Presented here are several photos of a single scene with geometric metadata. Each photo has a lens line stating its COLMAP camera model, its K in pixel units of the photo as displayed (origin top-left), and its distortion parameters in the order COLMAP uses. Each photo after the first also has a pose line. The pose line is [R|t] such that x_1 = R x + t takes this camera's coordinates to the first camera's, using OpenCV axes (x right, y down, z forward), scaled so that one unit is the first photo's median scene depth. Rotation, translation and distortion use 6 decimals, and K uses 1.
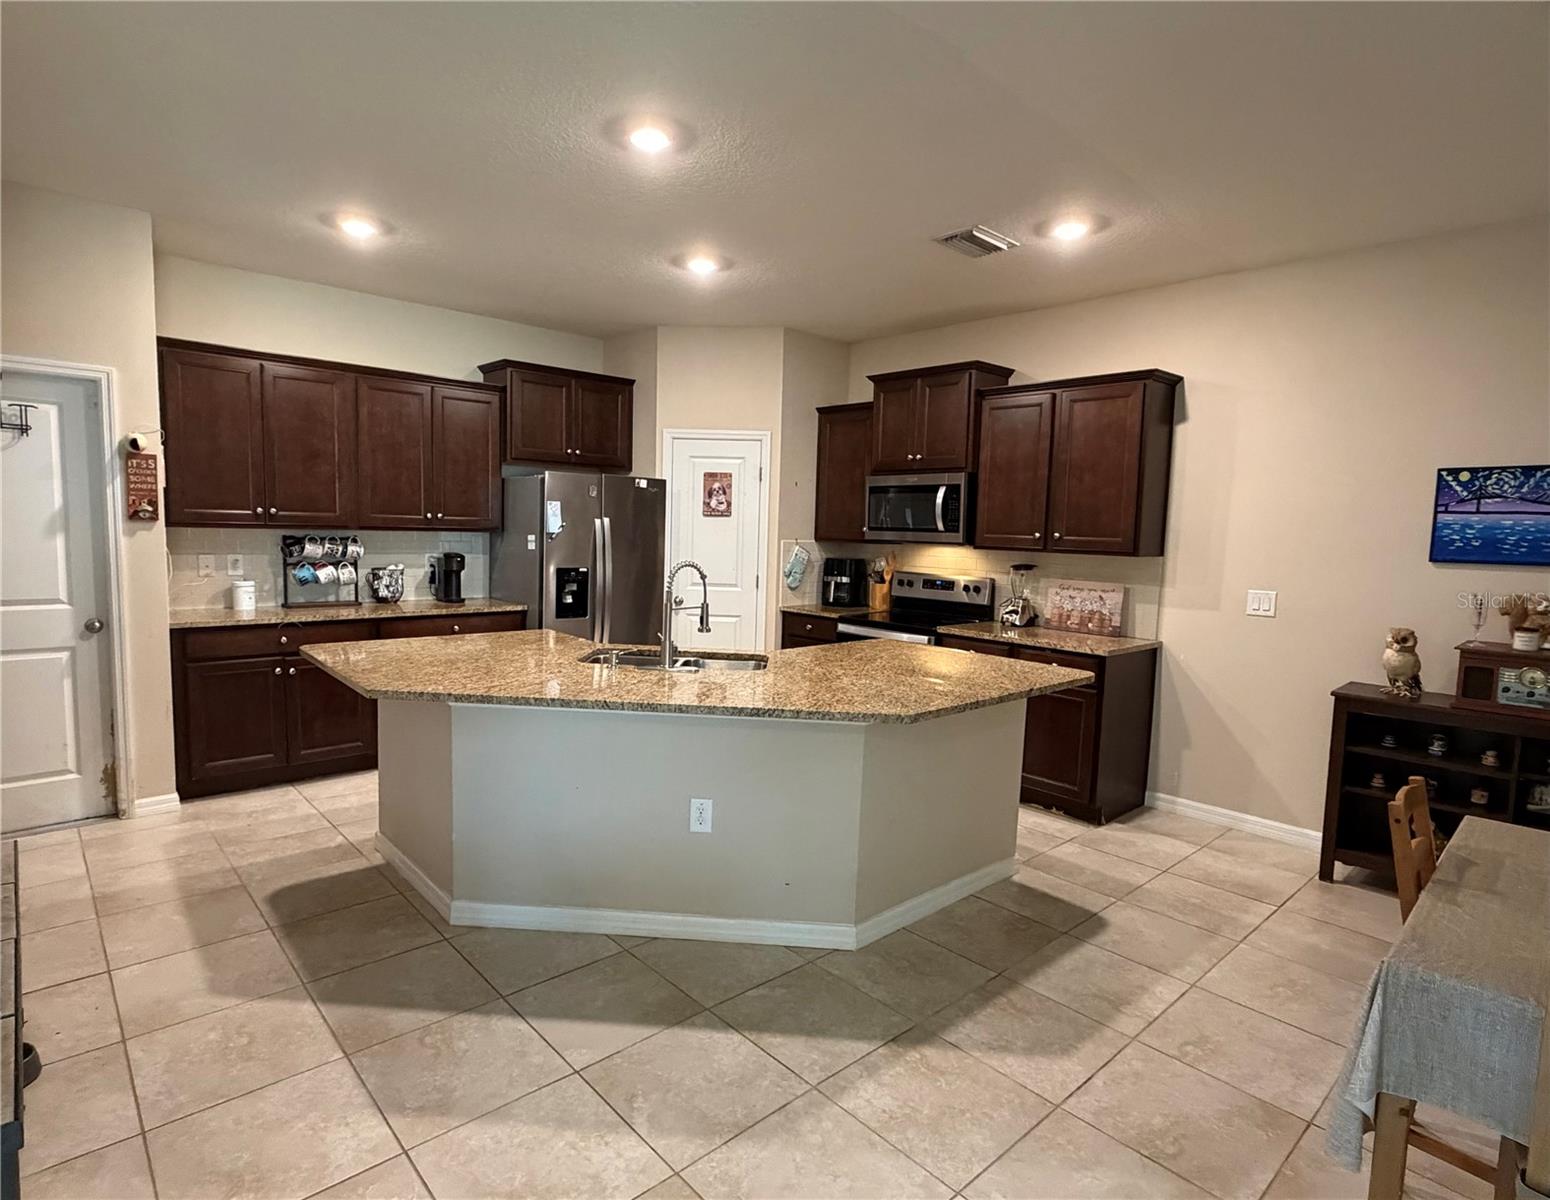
lens RADIAL K [[834.2, 0, 775.0], [0, 834.2, 600.0], [0, 0, 1]] dist [-0.002830, -0.000617]
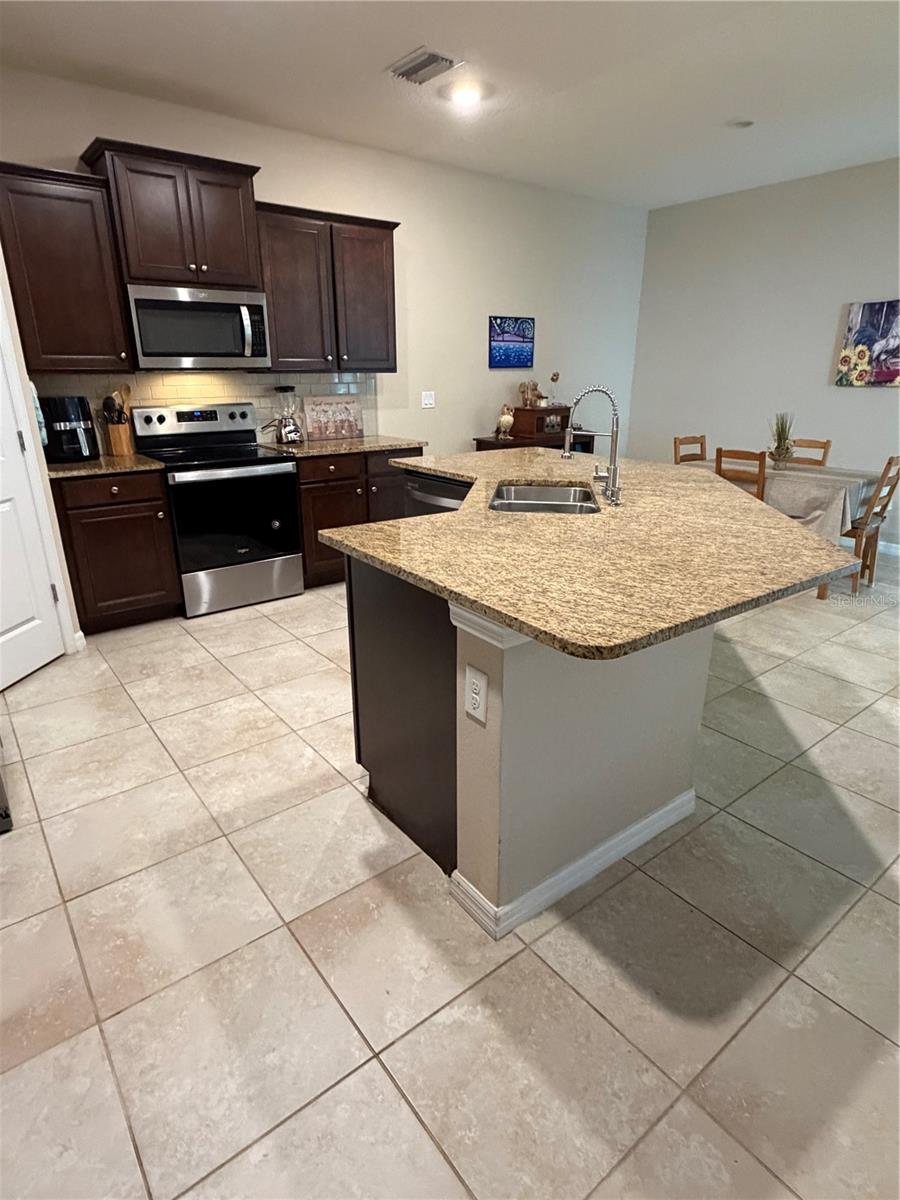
lens RADIAL K [[655.1, 0, 437.1], [0, 655.1, 601.2], [0, 0, 1]] dist [-0.001705, -0.000496]
pose [[0.083333, -0.360868, 0.928887, -0.832698], [0.092548, 0.930903, 0.353348, -0.090872], [-0.992215, 0.056521, 0.110972, 0.987841]]
